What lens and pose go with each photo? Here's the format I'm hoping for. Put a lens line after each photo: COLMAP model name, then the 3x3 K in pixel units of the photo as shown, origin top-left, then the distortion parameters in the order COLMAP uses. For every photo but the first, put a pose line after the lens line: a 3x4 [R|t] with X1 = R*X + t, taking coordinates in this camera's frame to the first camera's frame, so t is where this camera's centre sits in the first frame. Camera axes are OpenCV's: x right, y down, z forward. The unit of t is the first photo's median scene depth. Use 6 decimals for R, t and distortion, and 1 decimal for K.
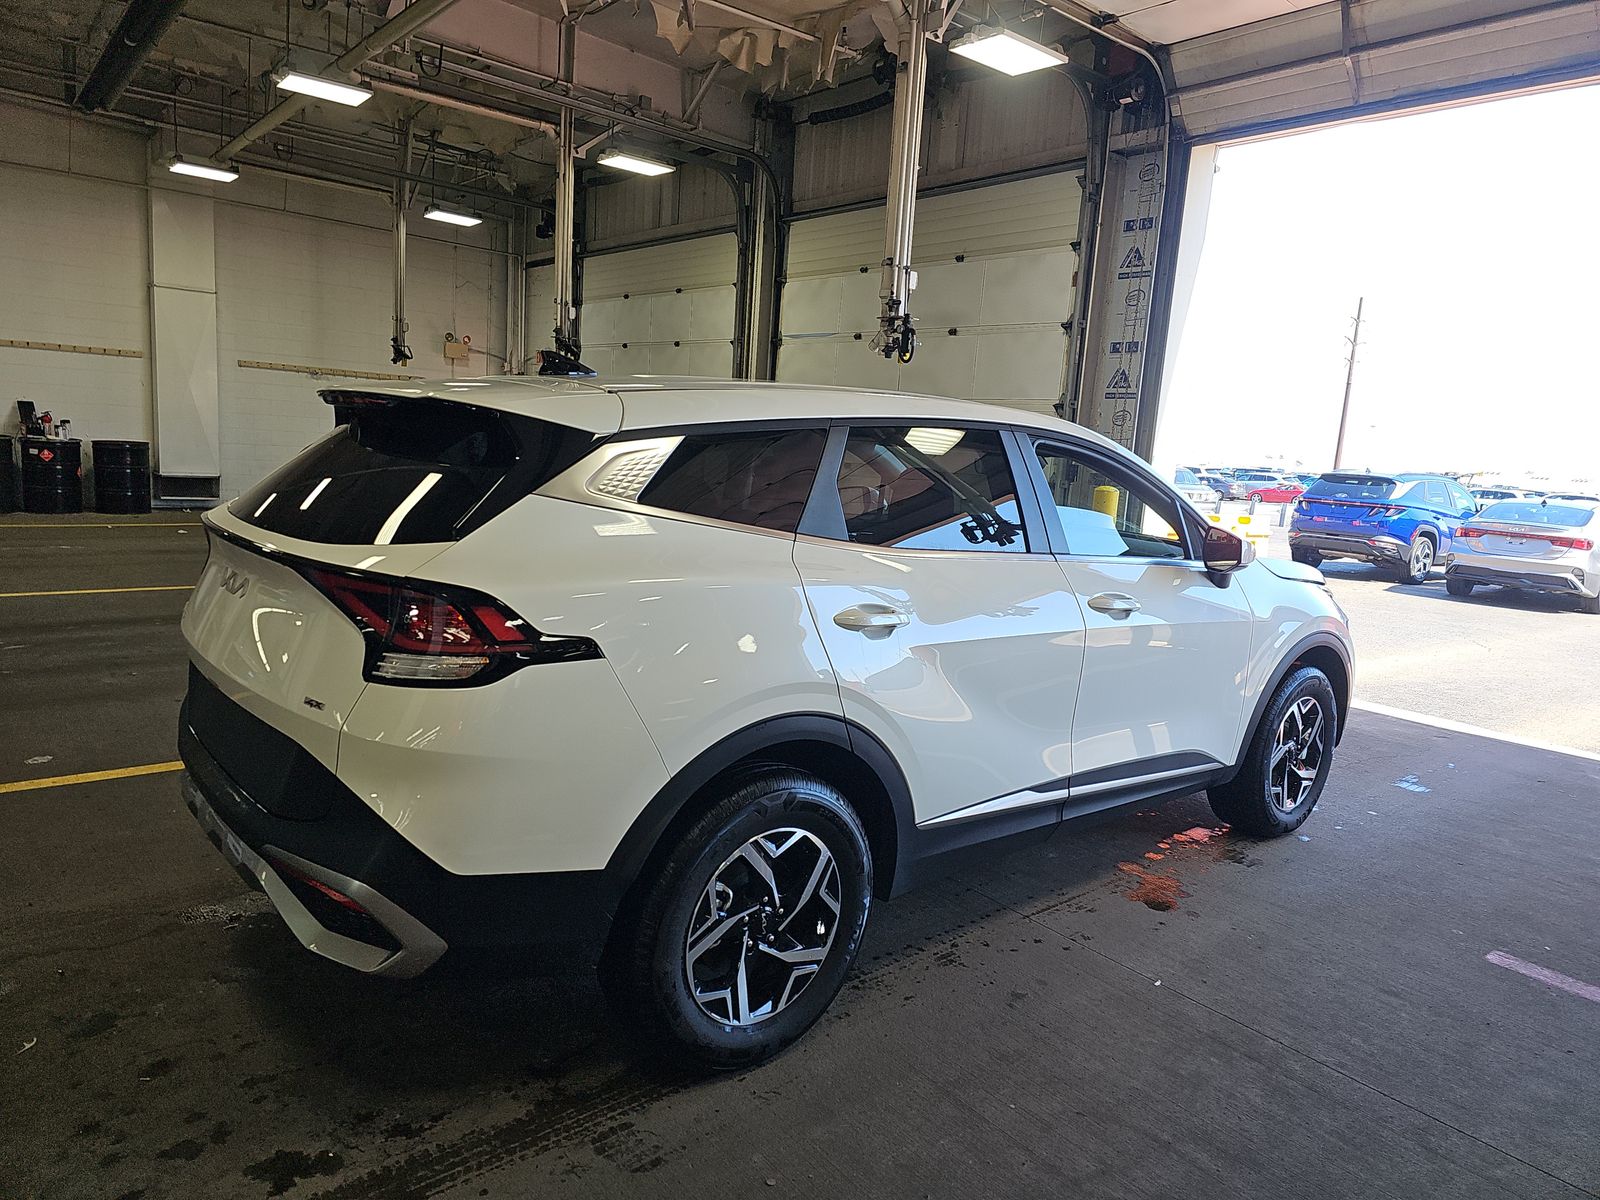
lens RADIAL K [[1074.6, 0, 809.9], [0, 1074.6, 605.3], [0, 0, 1]] dist [0.048441, -0.035596]
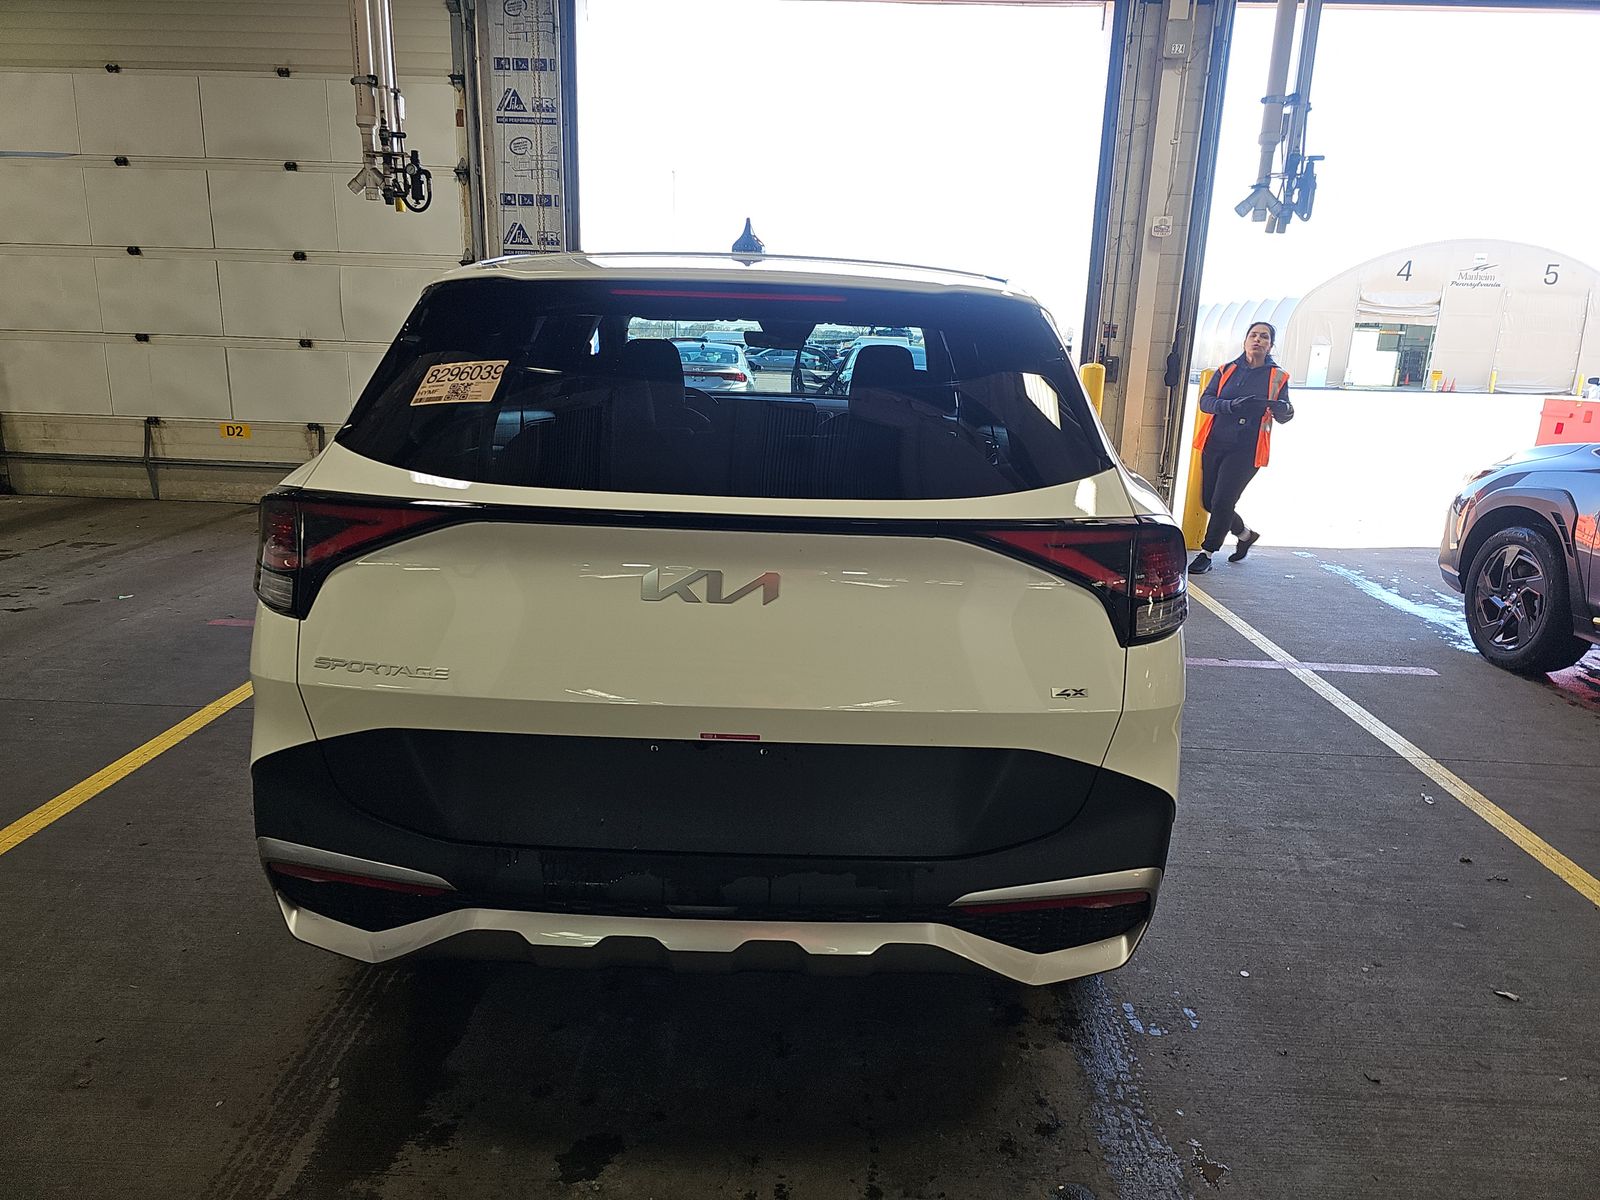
lens RADIAL K [[1074.6, 0, 809.5], [0, 1074.6, 599.6], [0, 0, 1]] dist [0.048441, -0.035596]
pose [[0.646333, -0.225346, 0.729022, -0.319857], [0.131583, 0.974001, 0.184413, -0.039141], [-0.751625, -0.023265, 0.659180, 0.173958]]
